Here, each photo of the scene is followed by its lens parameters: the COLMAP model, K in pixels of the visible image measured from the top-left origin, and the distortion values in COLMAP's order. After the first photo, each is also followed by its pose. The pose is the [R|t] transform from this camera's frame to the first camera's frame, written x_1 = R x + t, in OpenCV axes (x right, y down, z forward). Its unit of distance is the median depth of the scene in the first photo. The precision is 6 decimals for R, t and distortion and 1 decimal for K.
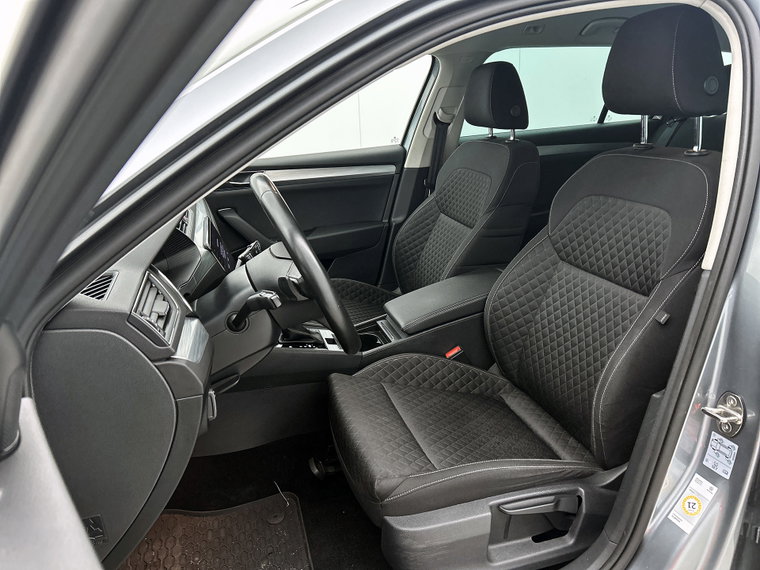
lens RADIAL K [[575.7, 0, 374.7], [0, 575.7, 284.6], [0, 0, 1]] dist [-0.004646, -0.031803]
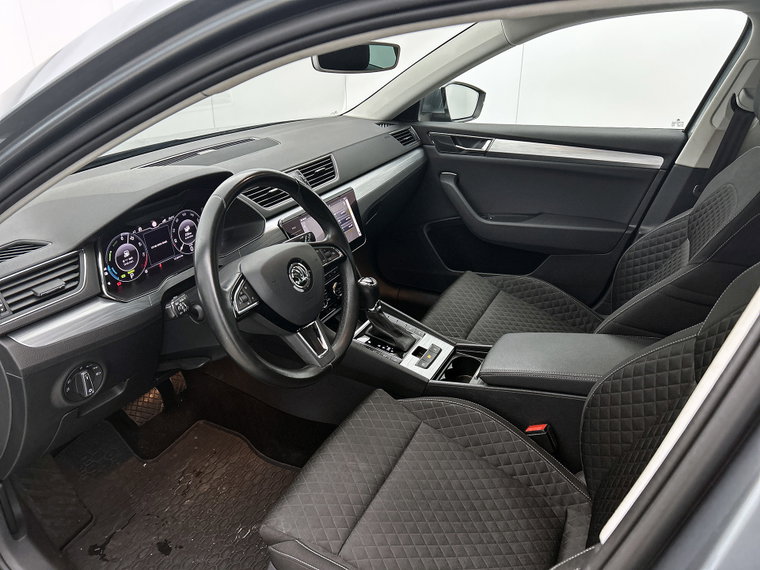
lens RADIAL K [[575.7, 0, 377.4], [0, 575.7, 287.2], [0, 0, 1]] dist [-0.004646, -0.031803]
pose [[0.725974, 0.322657, -0.607333, 0.279886], [-0.233537, 0.946294, 0.223578, -0.132433], [0.646855, -0.020477, 0.762338, 0.200052]]
